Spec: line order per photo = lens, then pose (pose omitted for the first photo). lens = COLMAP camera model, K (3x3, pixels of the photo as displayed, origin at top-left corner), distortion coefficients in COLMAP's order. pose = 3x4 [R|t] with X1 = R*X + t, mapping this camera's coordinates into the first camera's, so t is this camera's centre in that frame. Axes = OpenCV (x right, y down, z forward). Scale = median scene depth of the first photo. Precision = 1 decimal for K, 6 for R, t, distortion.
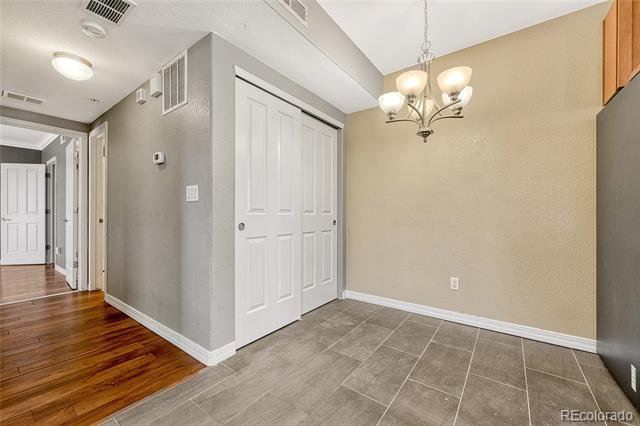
lens RADIAL K [[258.6, 0, 315.9], [0, 258.6, 215.6], [0, 0, 1]] dist [0.000851, 0.000383]
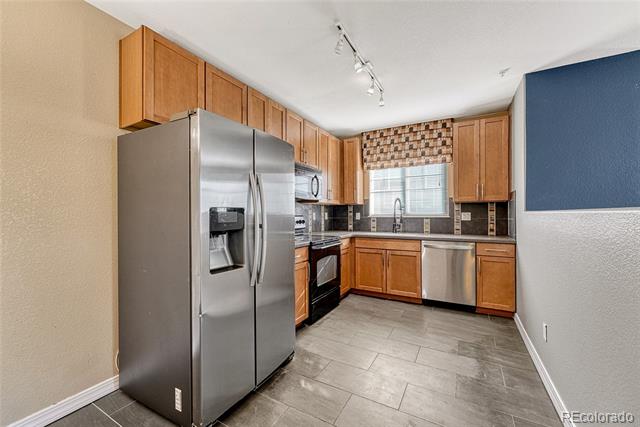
lens RADIAL K [[263.5, 0, 315.5], [0, 263.5, 212.7], [0, 0, 1]] dist [0.001374, 0.000754]
pose [[-0.122092, 0.001471, 0.992518, 0.043023], [0.002447, 0.999996, -0.001181, -0.101156], [-0.992516, 0.002285, -0.122095, 0.383226]]
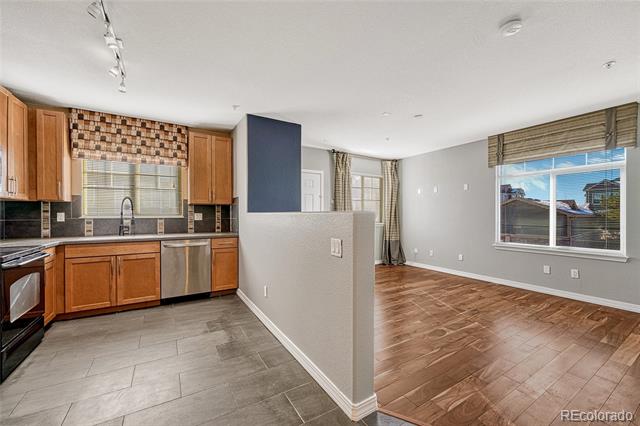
lens RADIAL K [[258.6, 0, 318.7], [0, 258.6, 216.3], [0, 0, 1]] dist [0.000851, 0.000383]
pose [[-0.925811, -0.006817, 0.377924, 0.082653], [-0.003101, 0.999941, 0.010440, -0.101822], [-0.377973, 0.008493, -0.925778, 0.663439]]
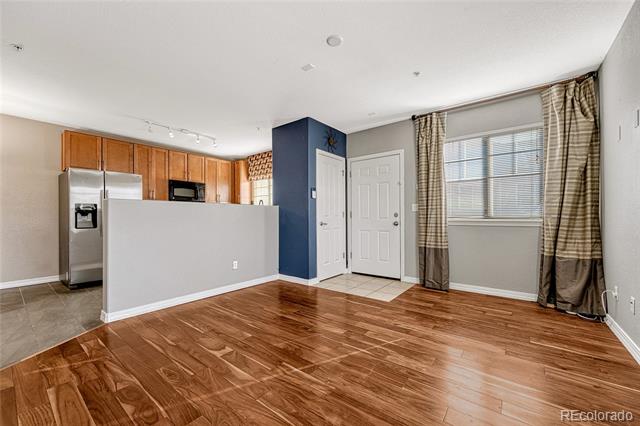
lens RADIAL K [[258.6, 0, 314.2], [0, 258.6, 217.0], [0, 0, 1]] dist [0.000851, 0.000383]
pose [[0.045679, -0.000198, 0.998956, -1.027615], [0.005270, 0.999986, -0.000043, -0.009713], [-0.998942, 0.005267, 0.045680, -1.267604]]
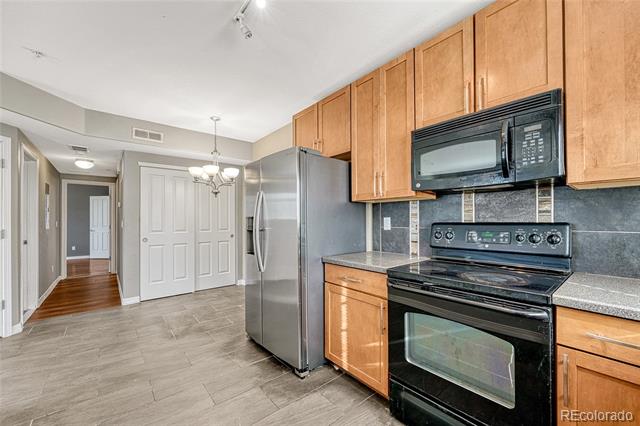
lens RADIAL K [[258.6, 0, 318.6], [0, 258.6, 217.7], [0, 0, 1]] dist [0.000851, 0.000383]
pose [[0.970508, -0.010686, -0.240832, 1.465331], [0.008345, 0.999908, -0.010737, -0.095548], [0.240925, 0.008411, 0.970507, -0.607116]]
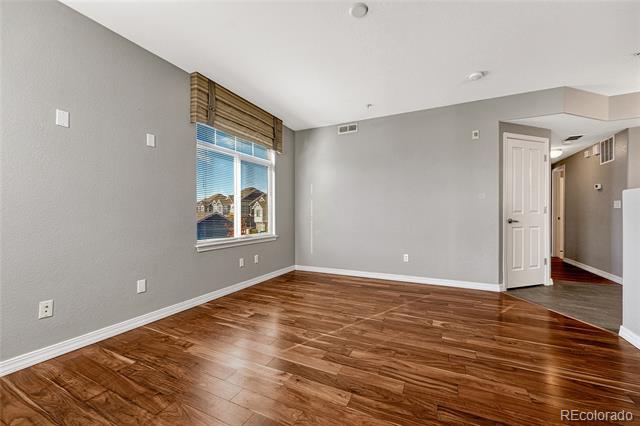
lens RADIAL K [[258.6, 0, 317.4], [0, 258.6, 217.6], [0, 0, 1]] dist [0.000851, 0.000383]
pose [[0.177799, 0.000661, -0.984067, 1.074144], [0.004641, 0.999988, 0.001510, 0.009009], [0.984056, -0.004835, 0.177793, -1.639418]]
